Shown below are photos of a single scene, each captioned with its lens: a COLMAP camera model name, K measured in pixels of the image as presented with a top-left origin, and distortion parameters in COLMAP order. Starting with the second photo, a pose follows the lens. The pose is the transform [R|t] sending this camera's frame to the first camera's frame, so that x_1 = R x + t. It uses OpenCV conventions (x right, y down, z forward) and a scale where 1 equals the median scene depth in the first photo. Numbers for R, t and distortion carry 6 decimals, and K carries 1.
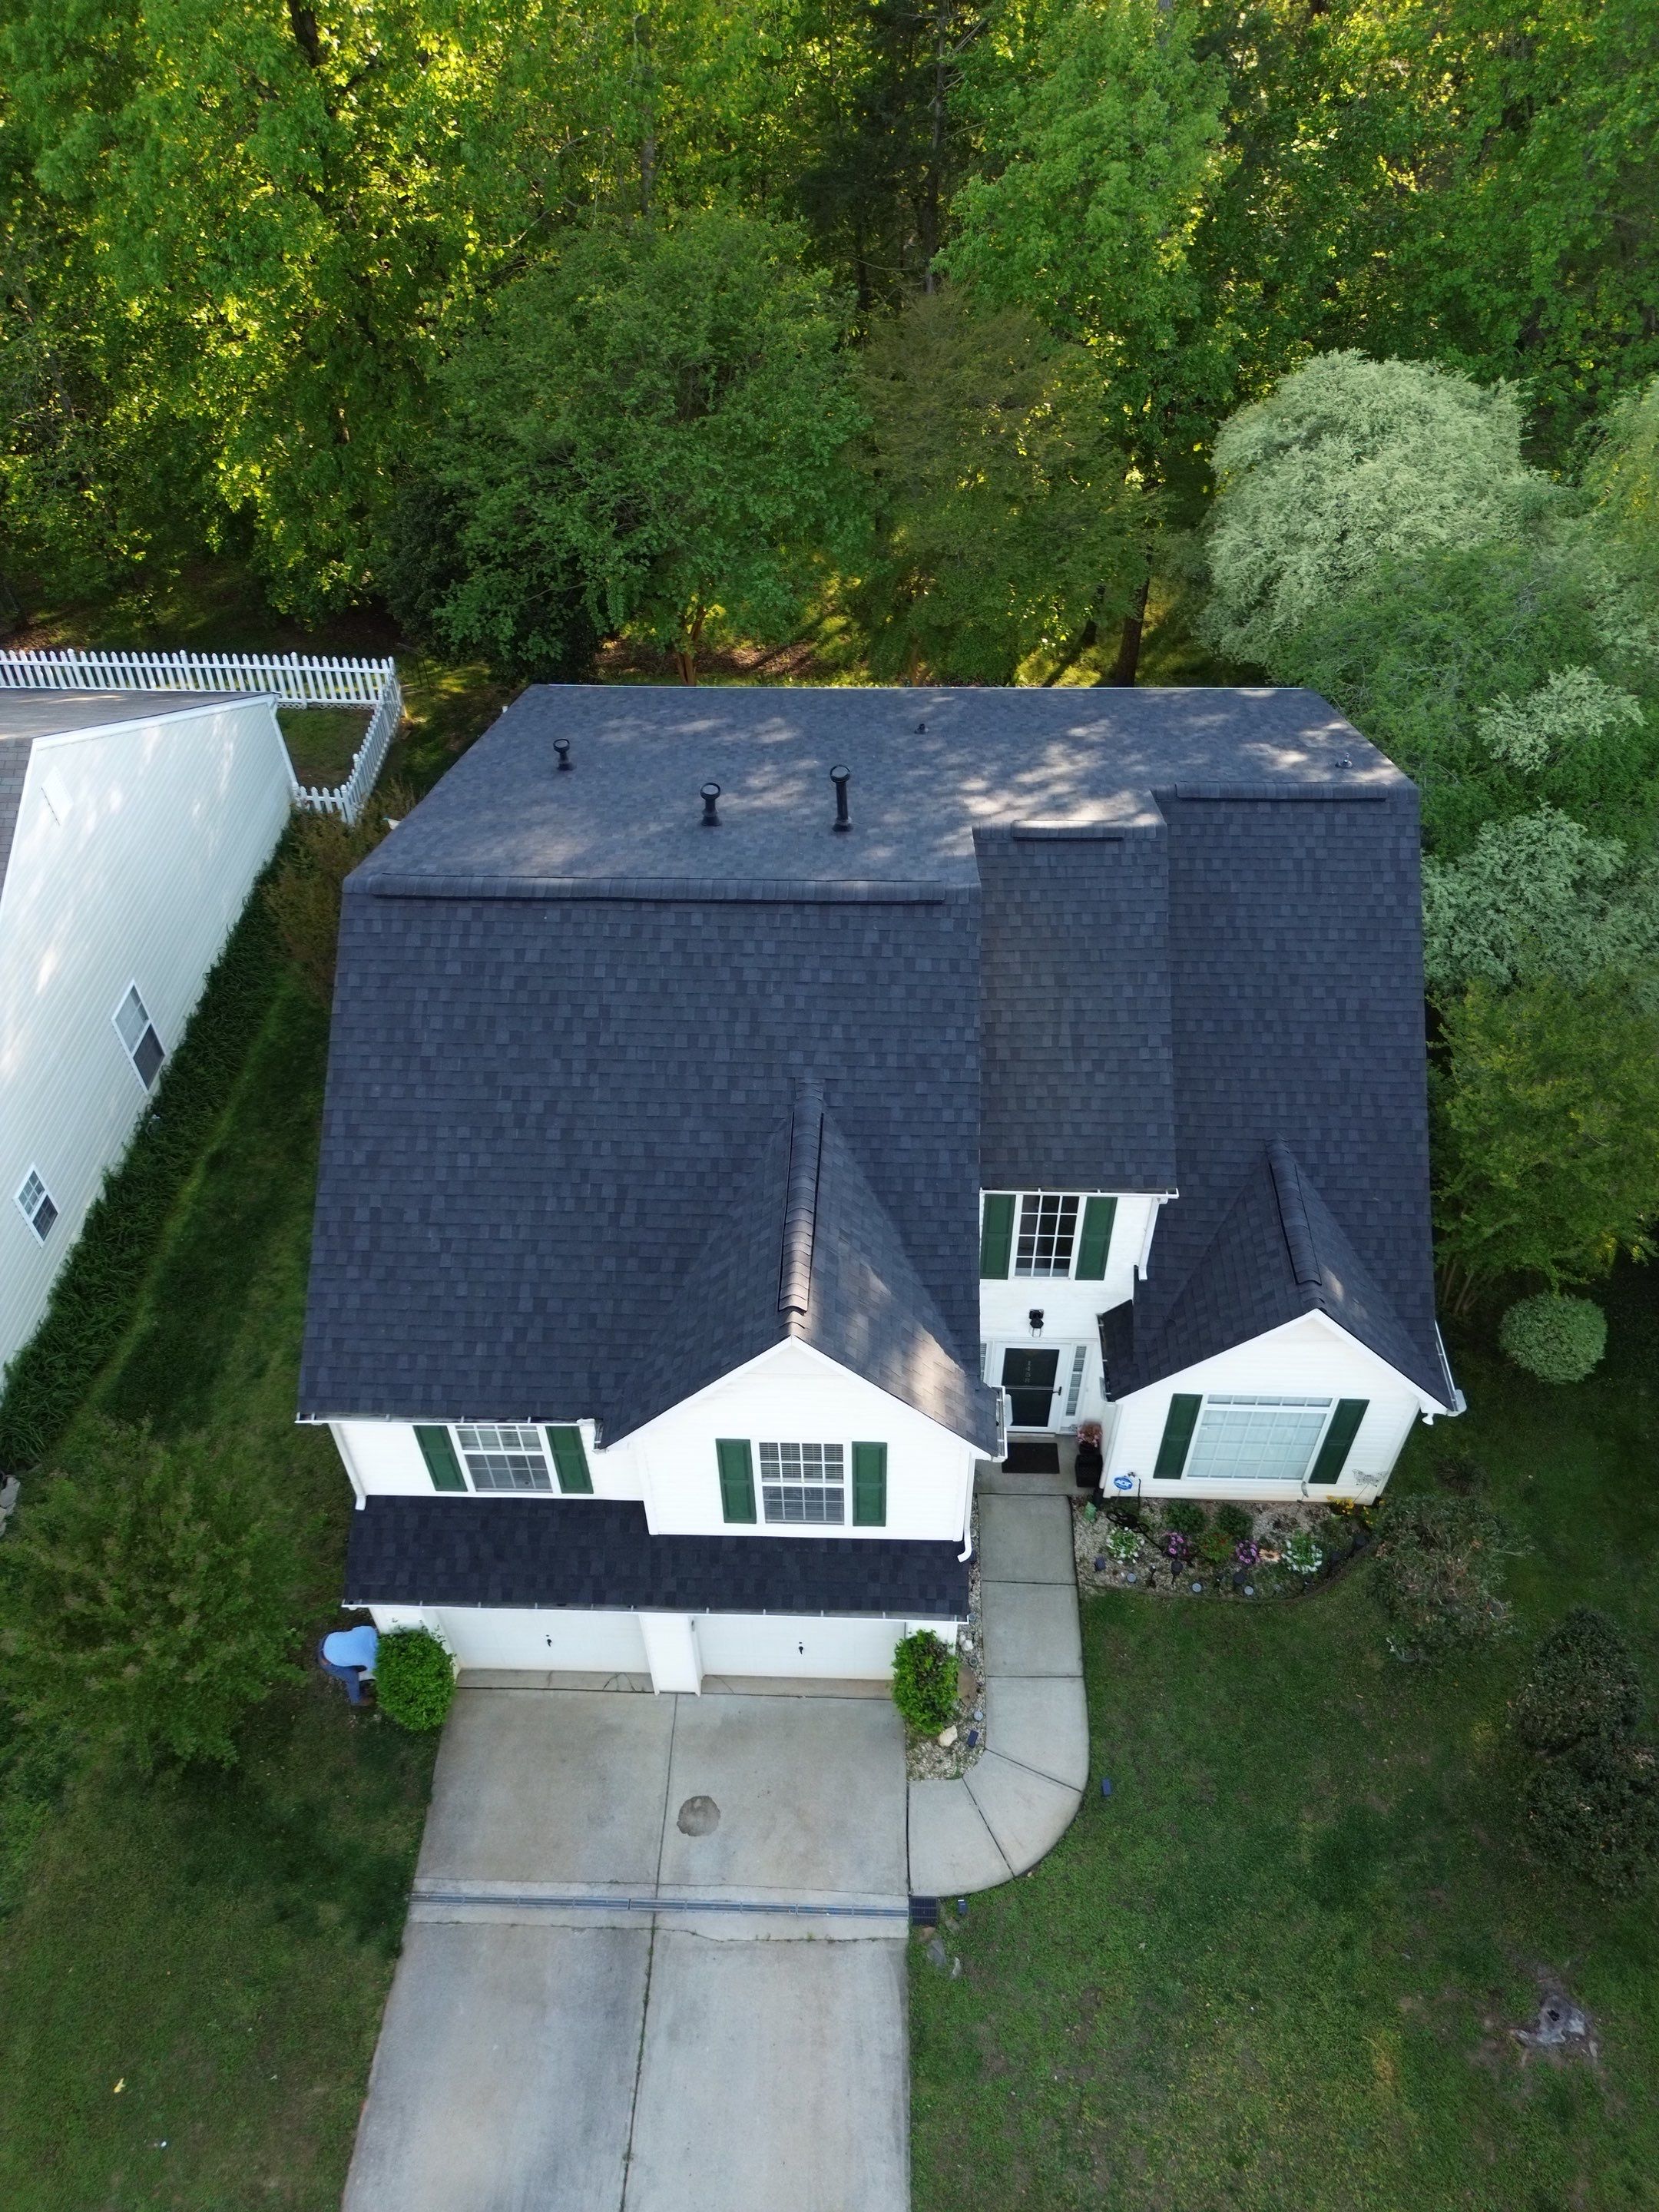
lens RADIAL K [[1568.6, 0, 829.5], [0, 1568.6, 1106.0], [0, 0, 1]] dist [0.095491, -0.091203]
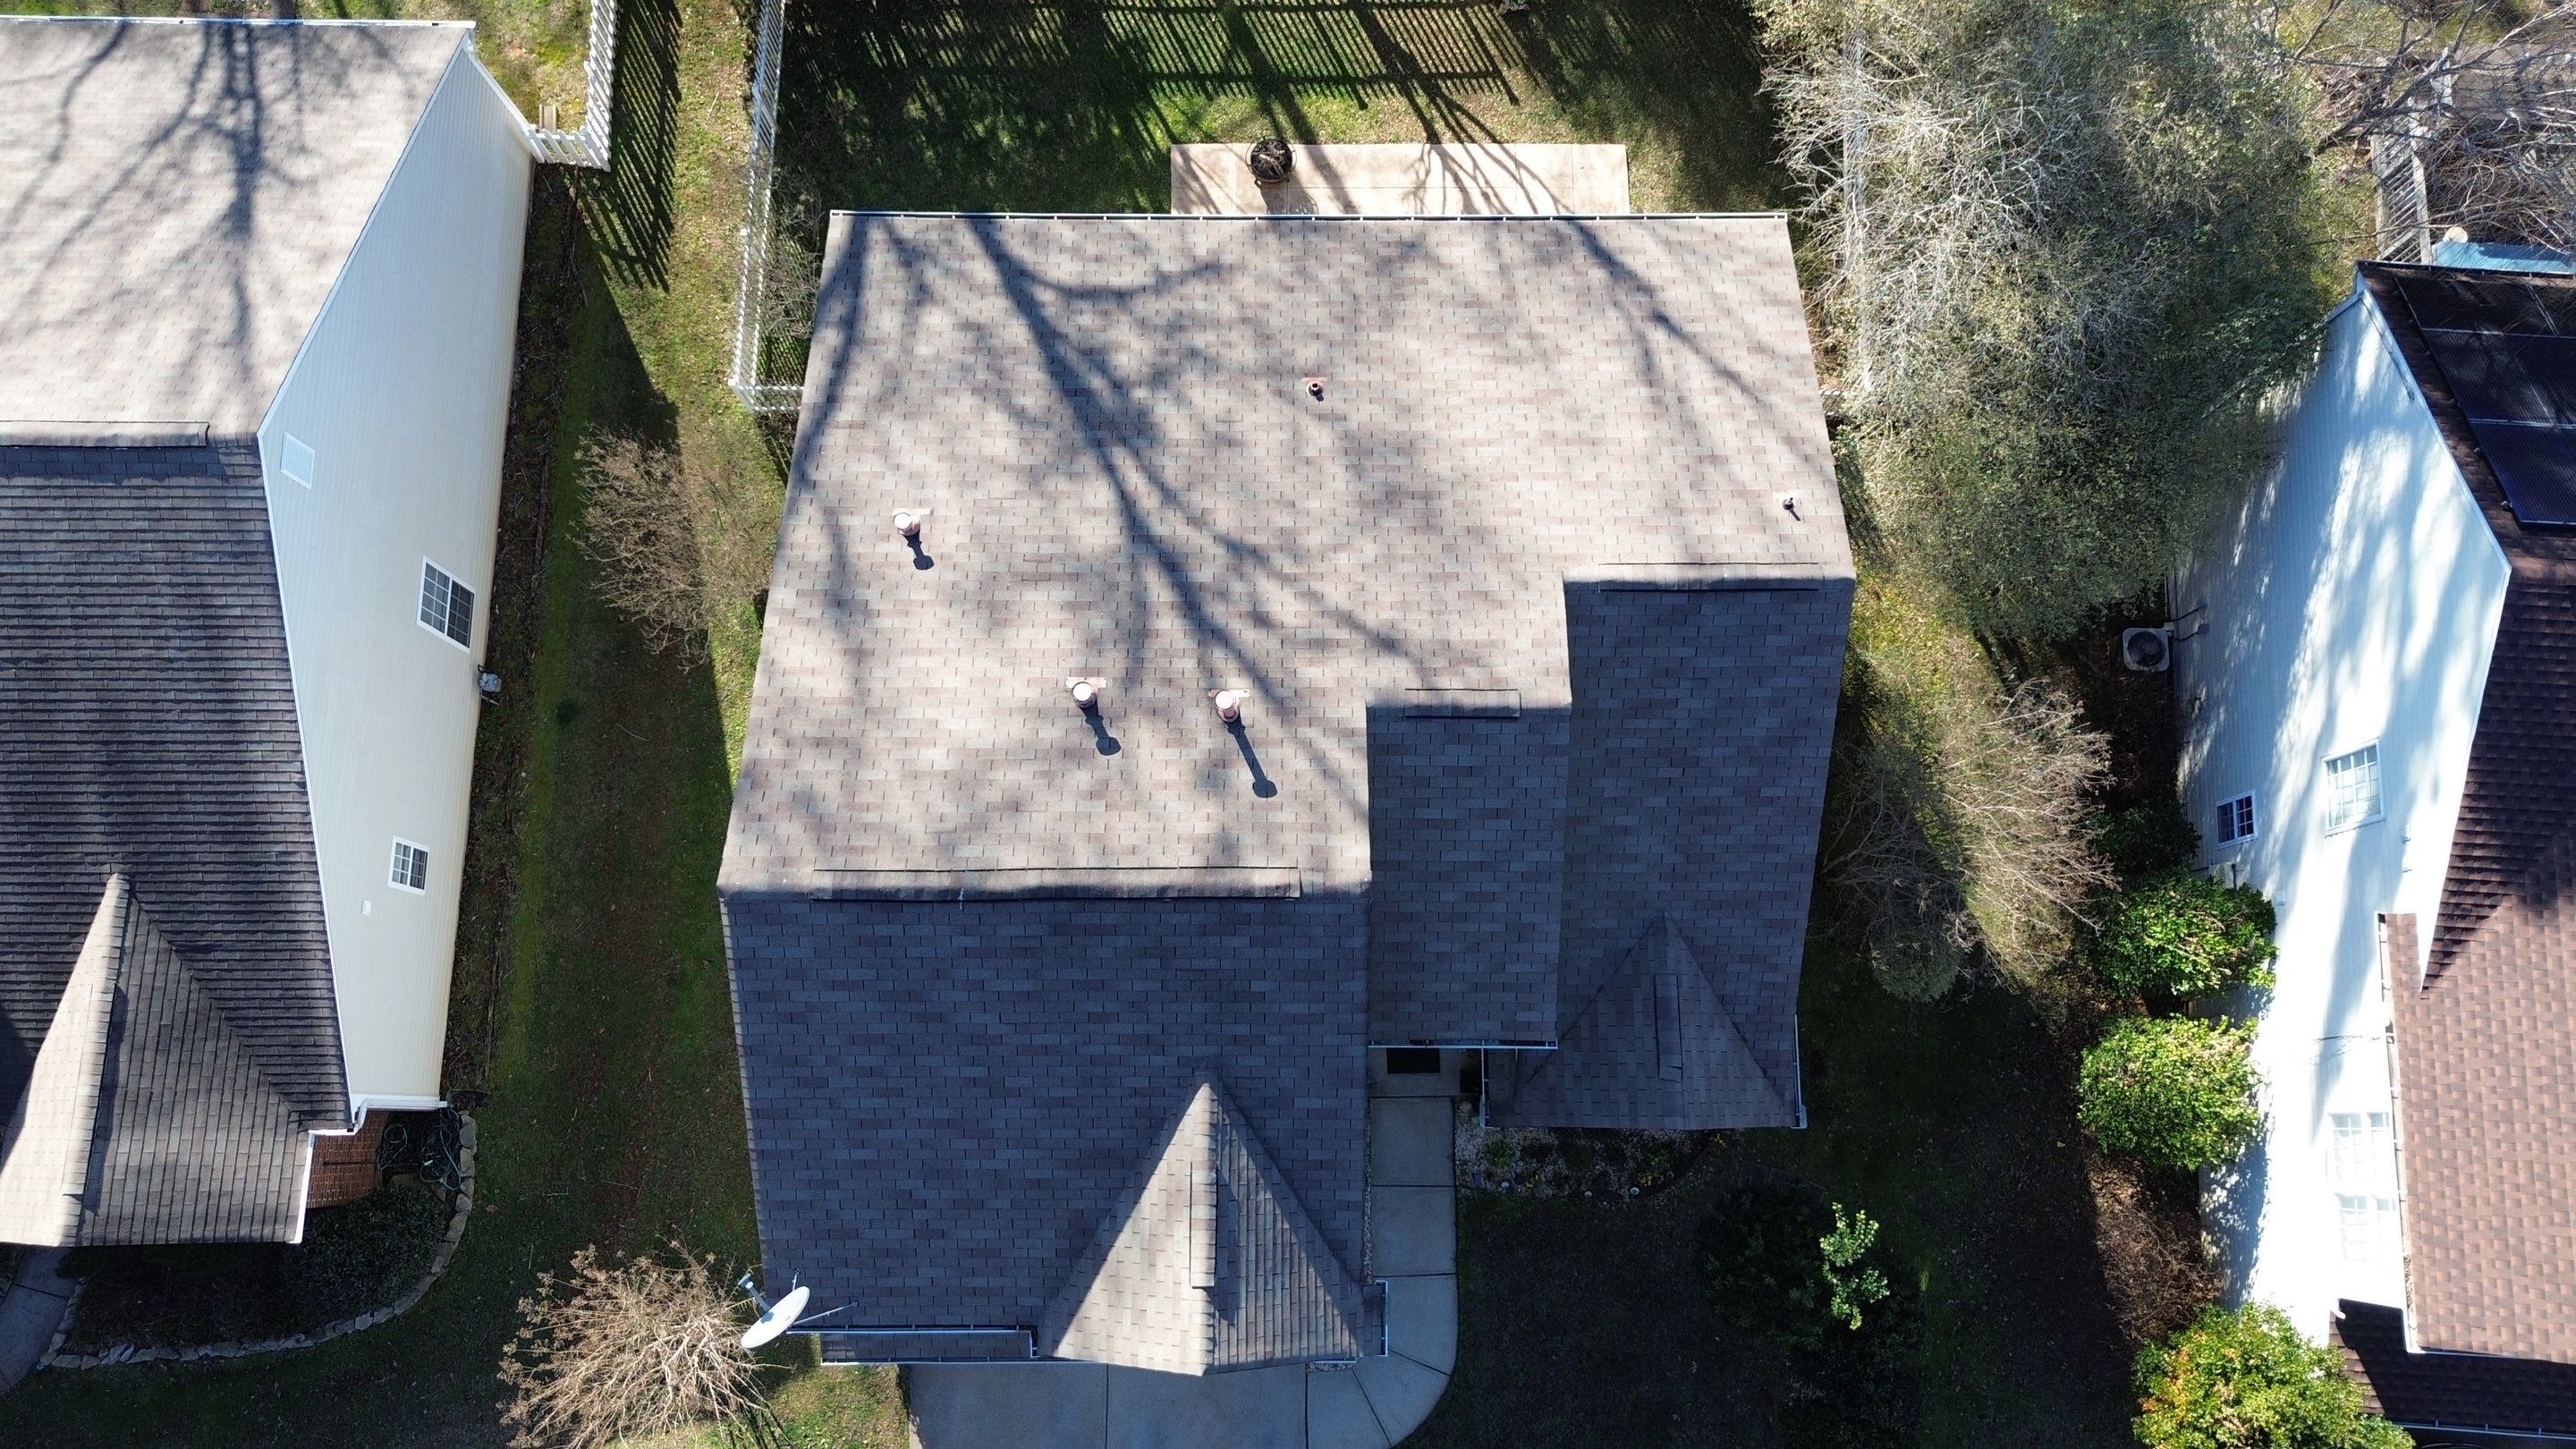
lens RADIAL K [[1806.9, 0, 1300.3], [0, 1806.9, 728.4], [0, 0, 1]] dist [0.125296, -0.186949]
pose [[0.998751, -0.035171, 0.035494, 0.012388], [0.010945, 0.847069, 0.531370, -0.747558], [-0.048754, -0.530317, 0.846396, 0.084945]]
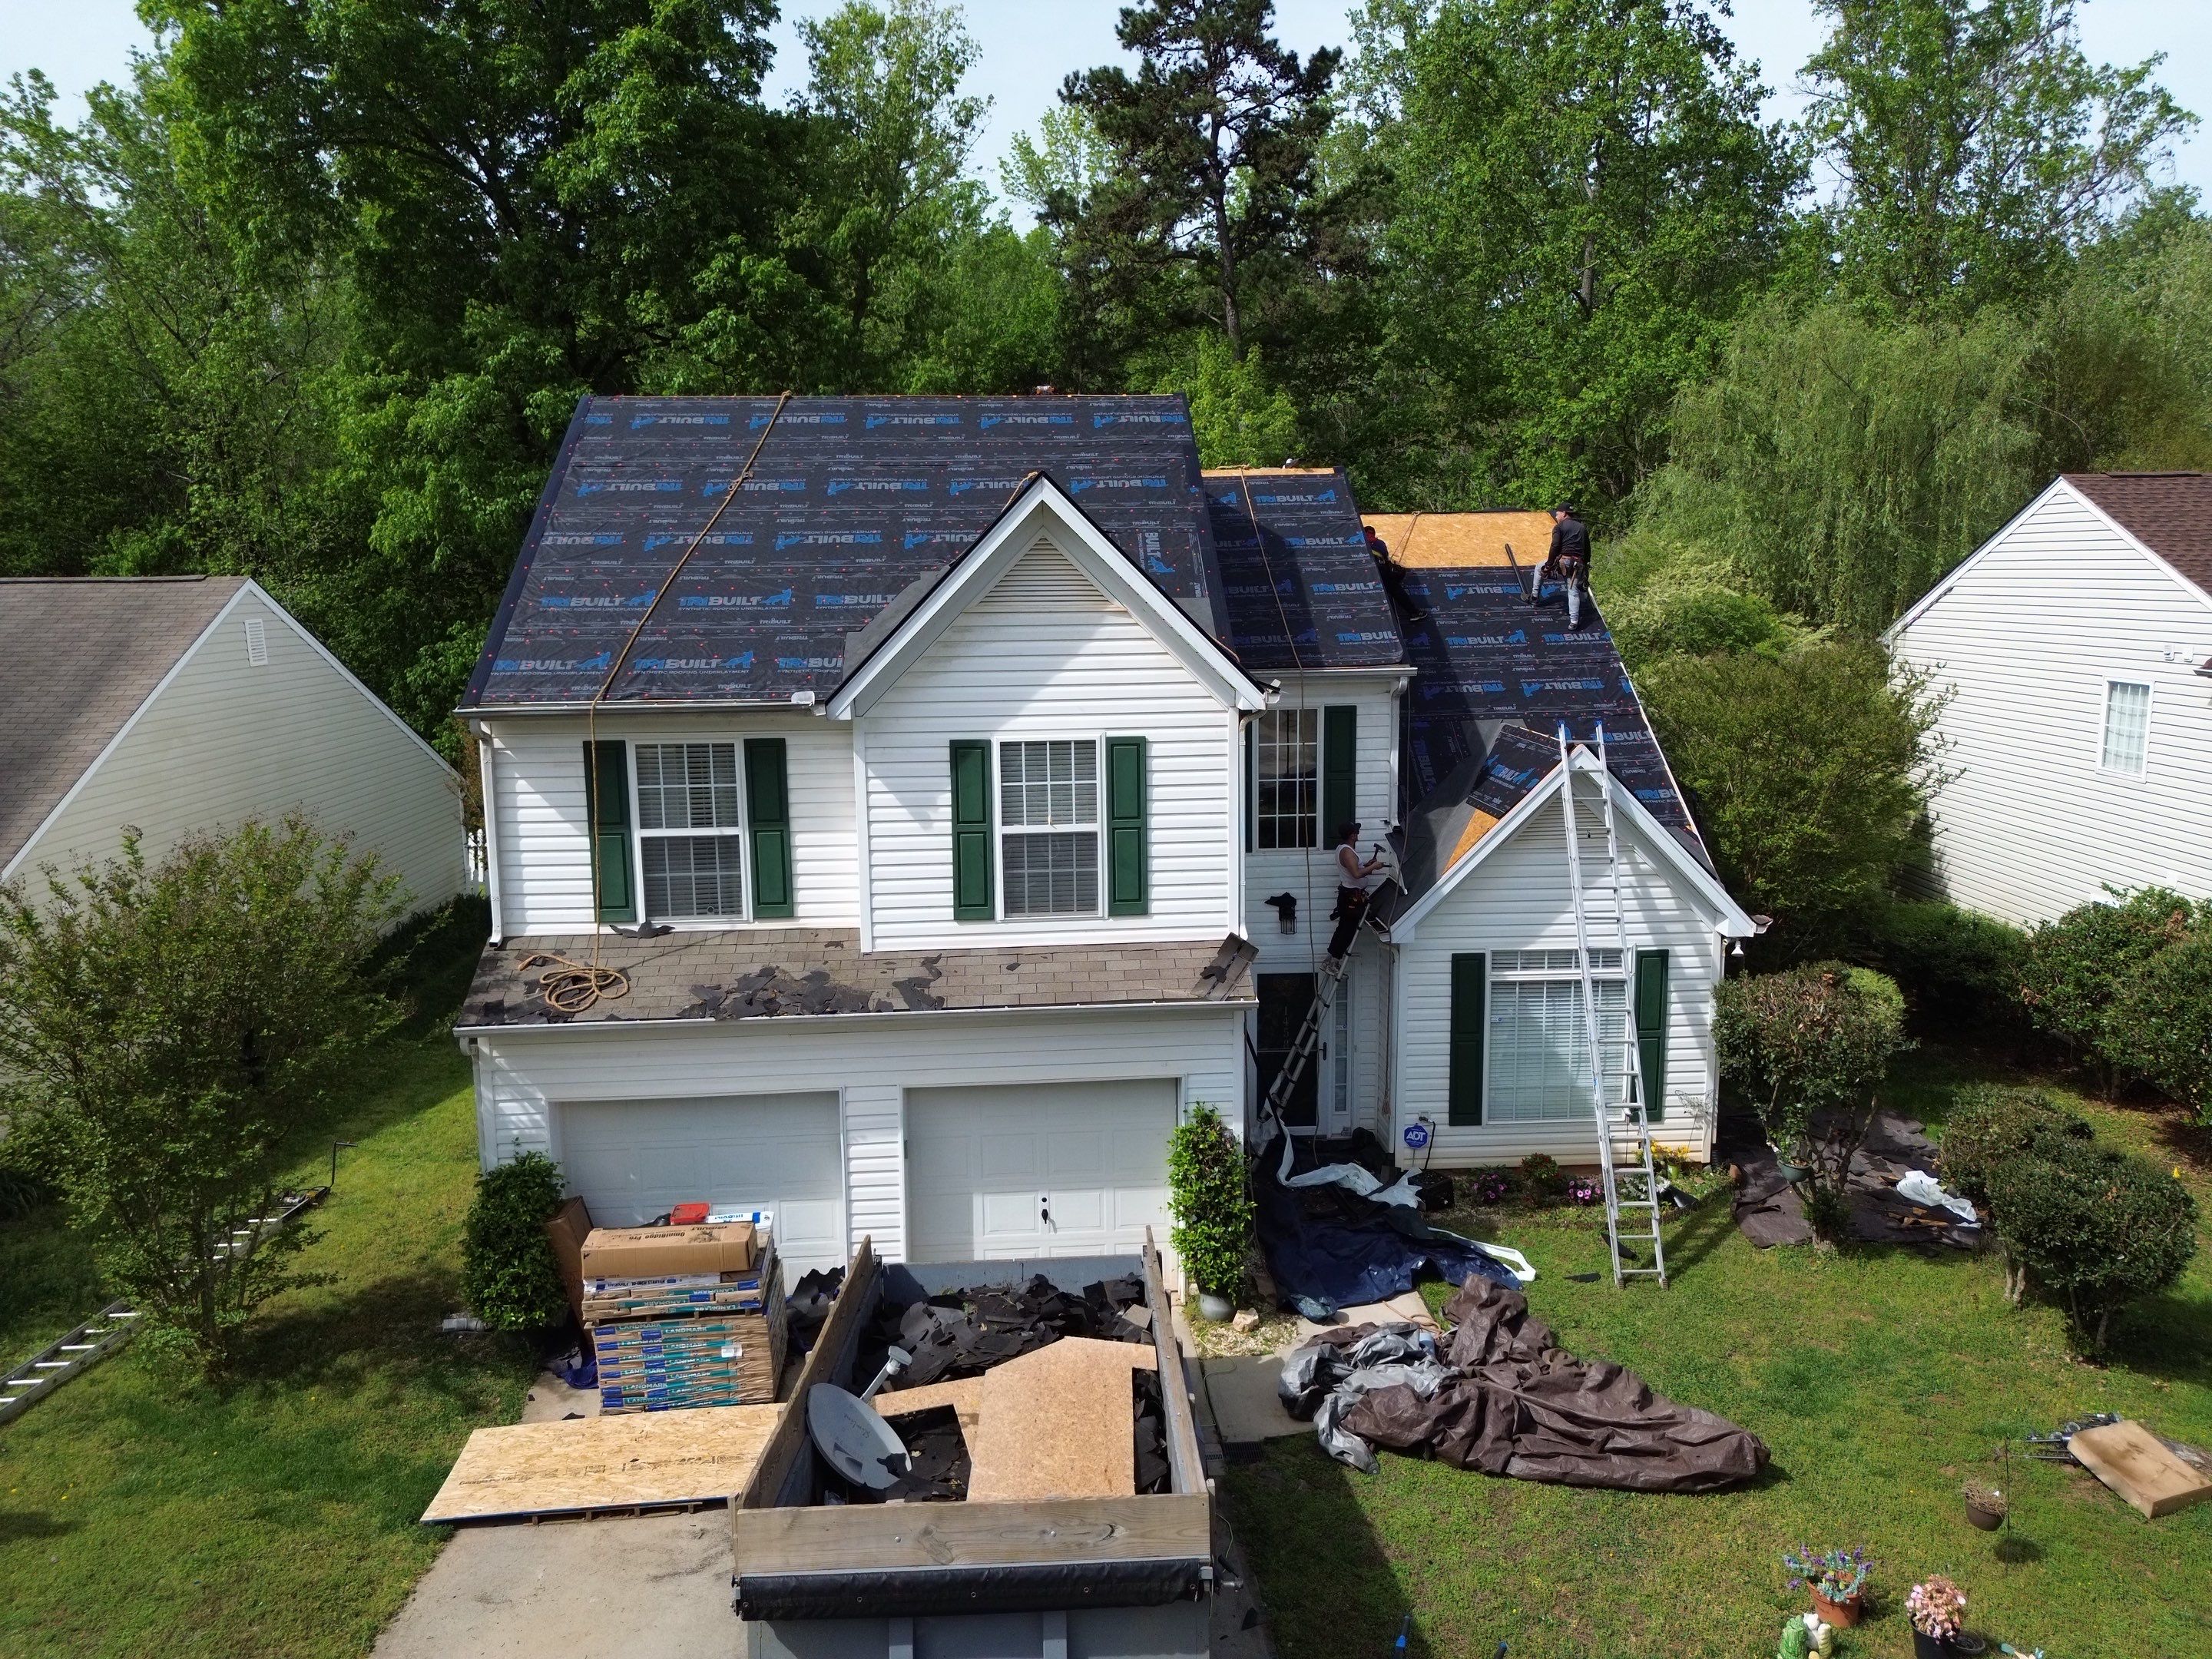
lens RADIAL K [[1568.6, 0, 1113.6], [0, 1568.6, 831.9], [0, 0, 1]] dist [0.095491, -0.091203]
pose [[0.995012, -0.015227, 0.098585, -0.059588], [0.070307, 0.808135, -0.584786, 0.667233], [-0.070766, 0.588800, 0.805175, 0.280826]]
